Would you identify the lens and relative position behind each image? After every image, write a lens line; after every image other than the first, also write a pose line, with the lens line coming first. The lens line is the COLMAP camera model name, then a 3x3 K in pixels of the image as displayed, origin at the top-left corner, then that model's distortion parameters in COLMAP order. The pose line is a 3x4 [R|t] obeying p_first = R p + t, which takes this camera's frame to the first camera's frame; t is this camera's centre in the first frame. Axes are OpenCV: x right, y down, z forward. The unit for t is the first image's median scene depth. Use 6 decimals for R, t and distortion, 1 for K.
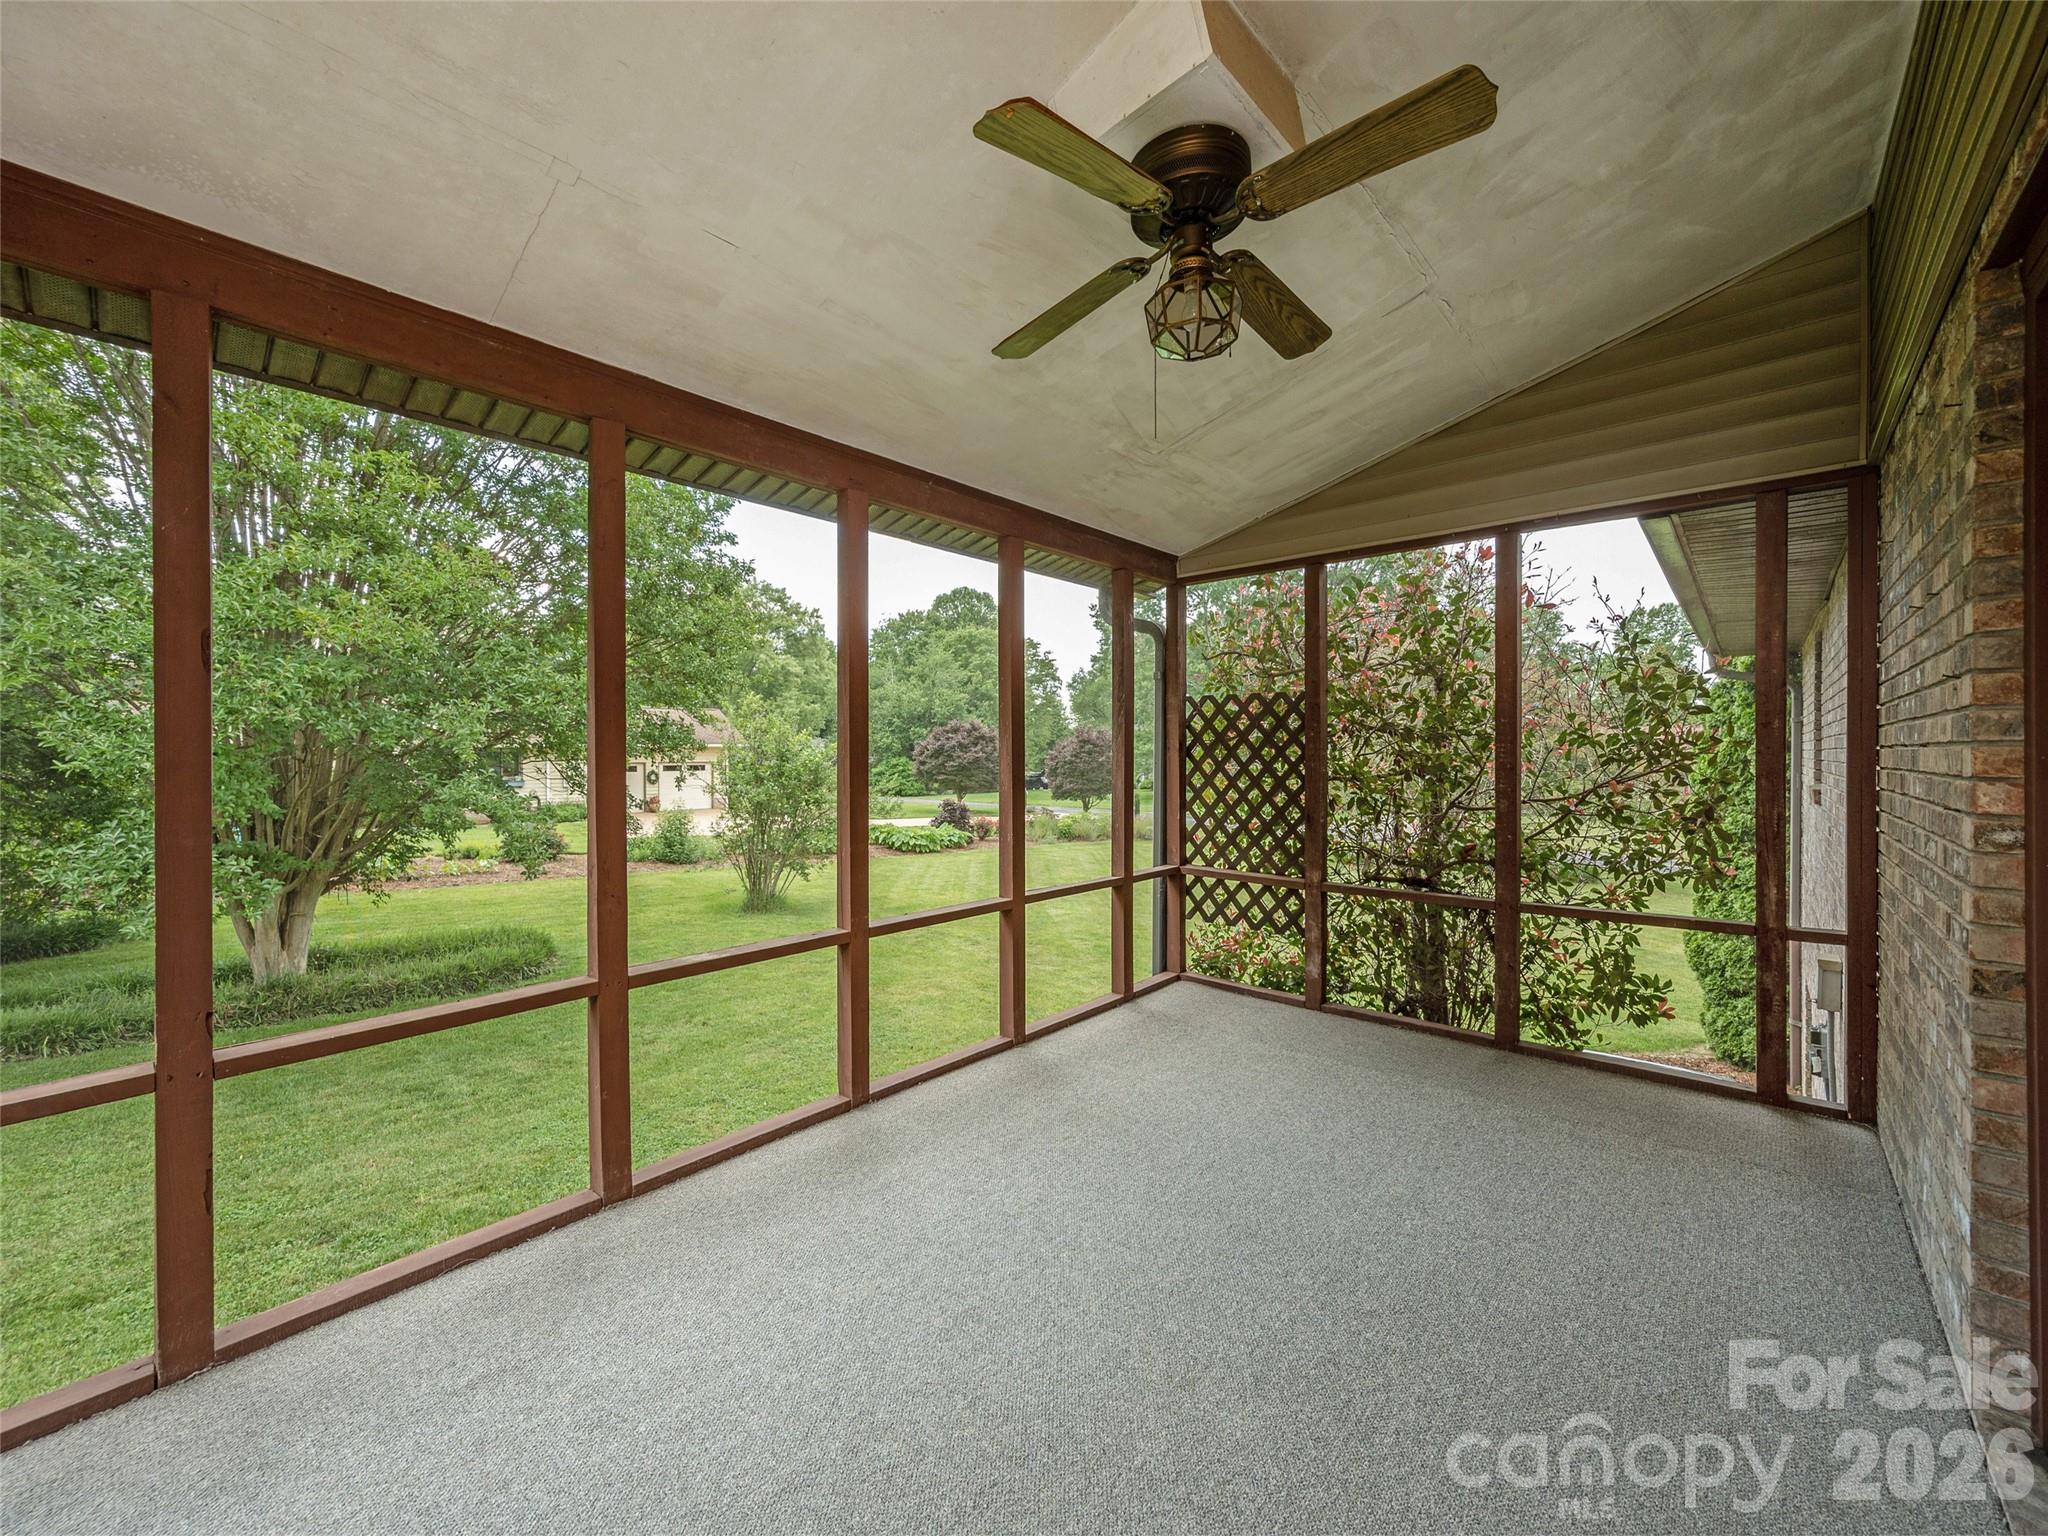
lens RADIAL K [[805.1, 0, 1114.8], [0, 805.1, 764.2], [0, 0, 1]] dist [0.004117, -0.000819]
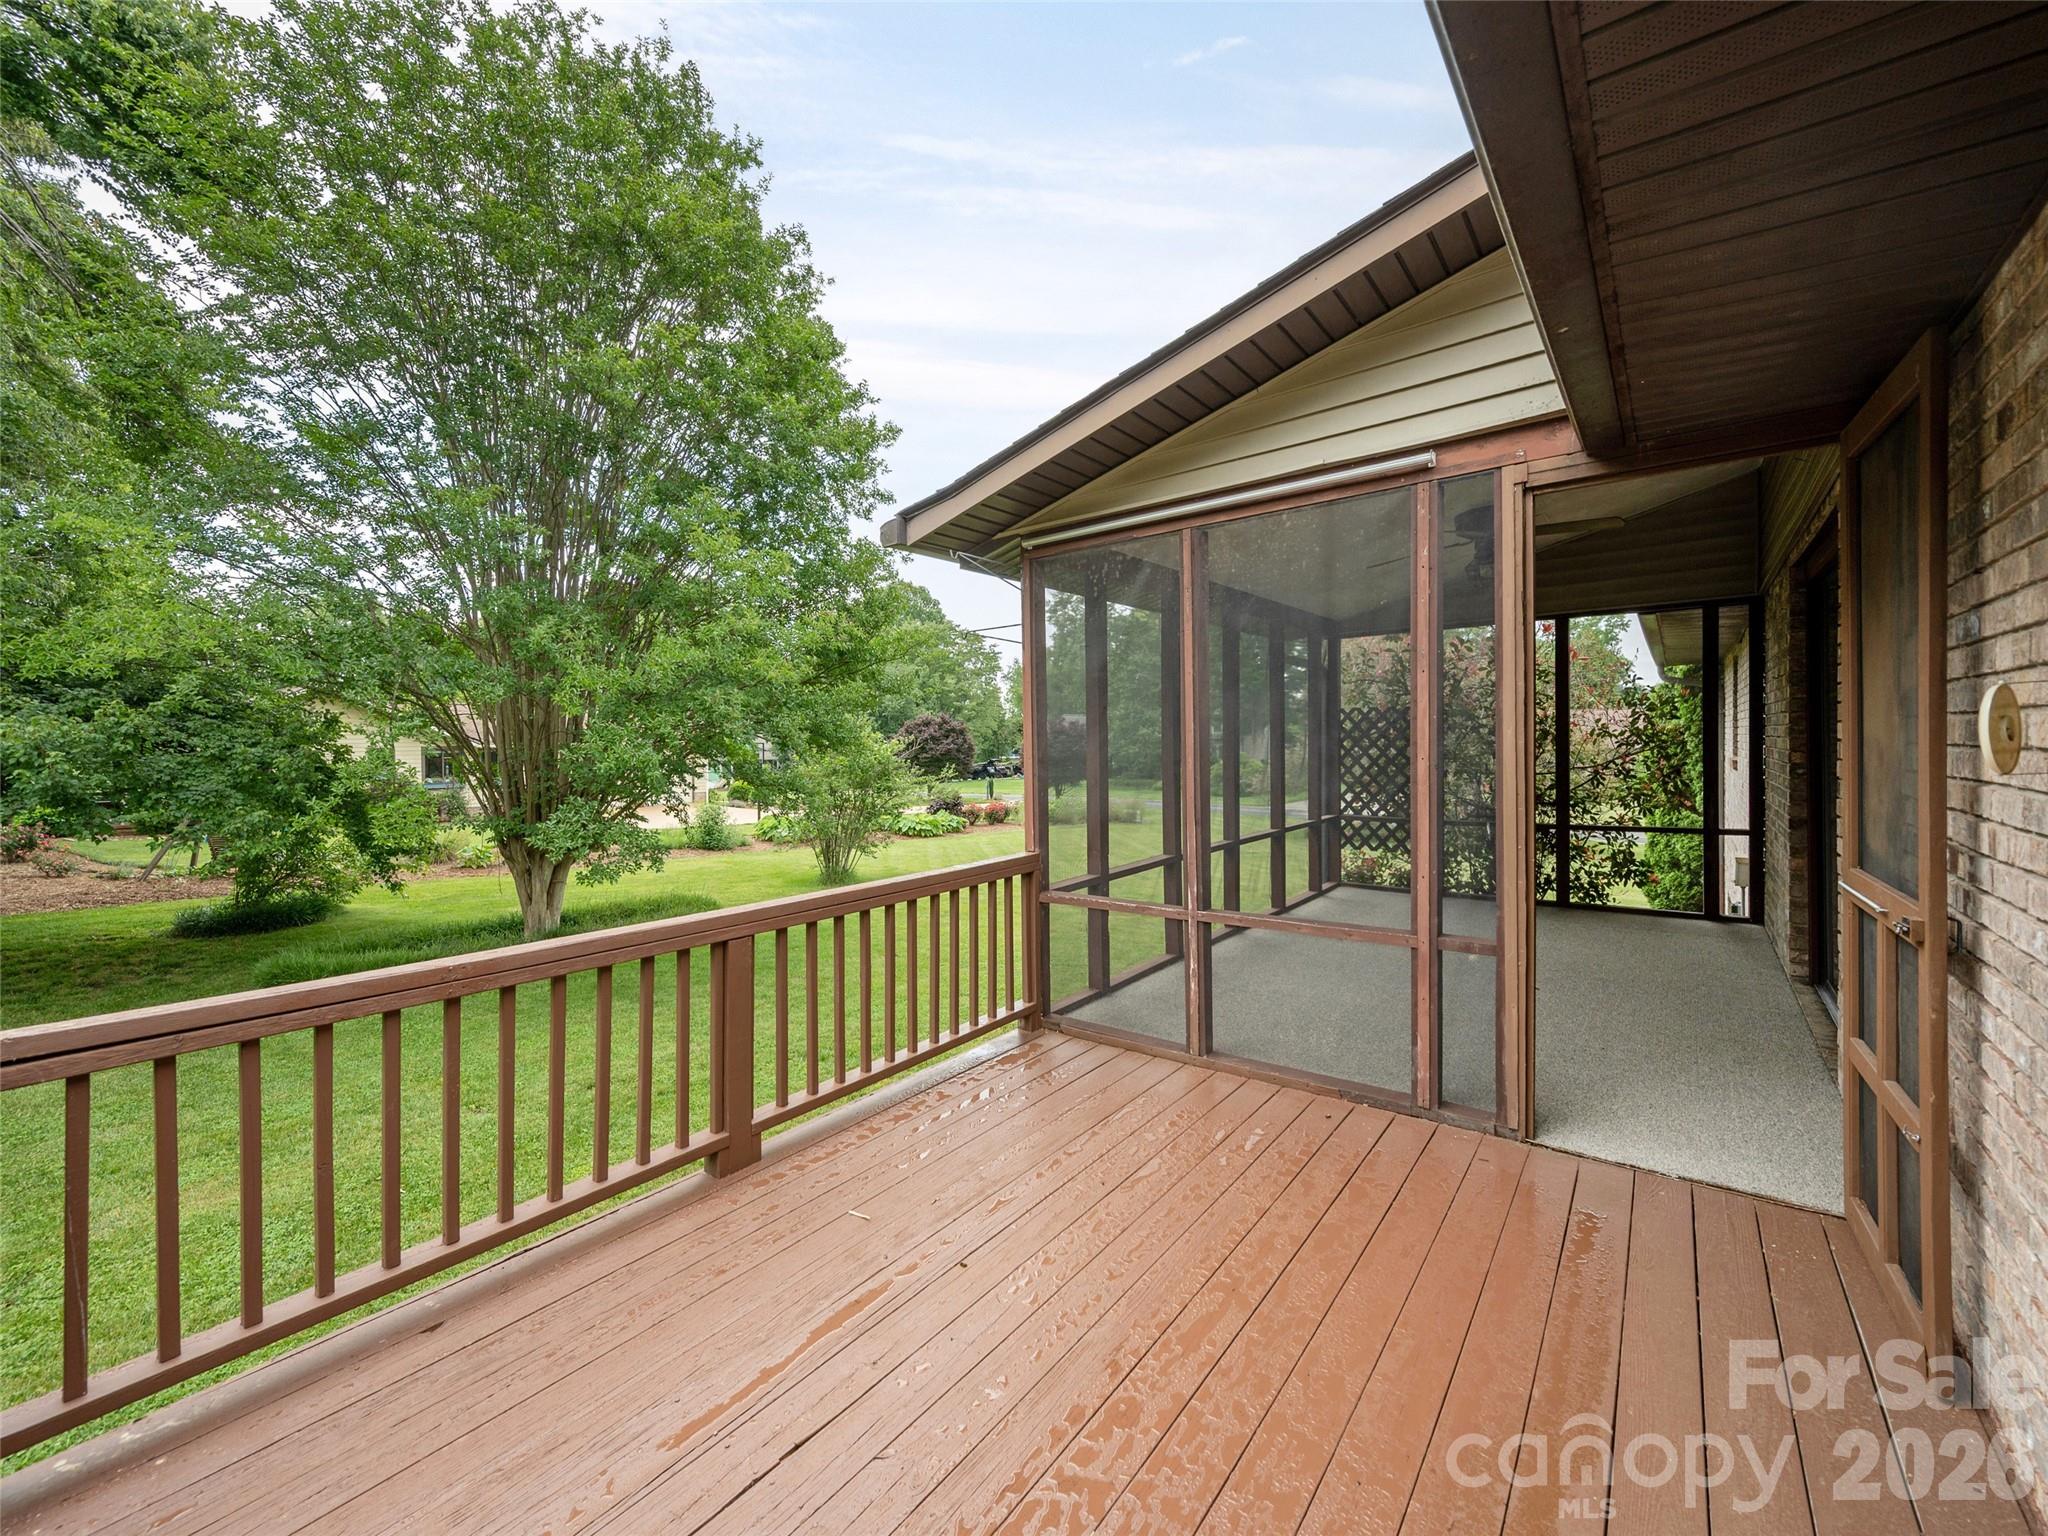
lens RADIAL K [[827.9, 0, 1027.0], [0, 827.9, 766.8], [0, 0, 1]] dist [0.002437, 0.000000]
pose [[0.999808, -0.017781, 0.008230, -0.702992], [0.017648, 0.999717, 0.015947, -0.007439], [-0.008511, -0.015799, 0.999839, -0.813549]]
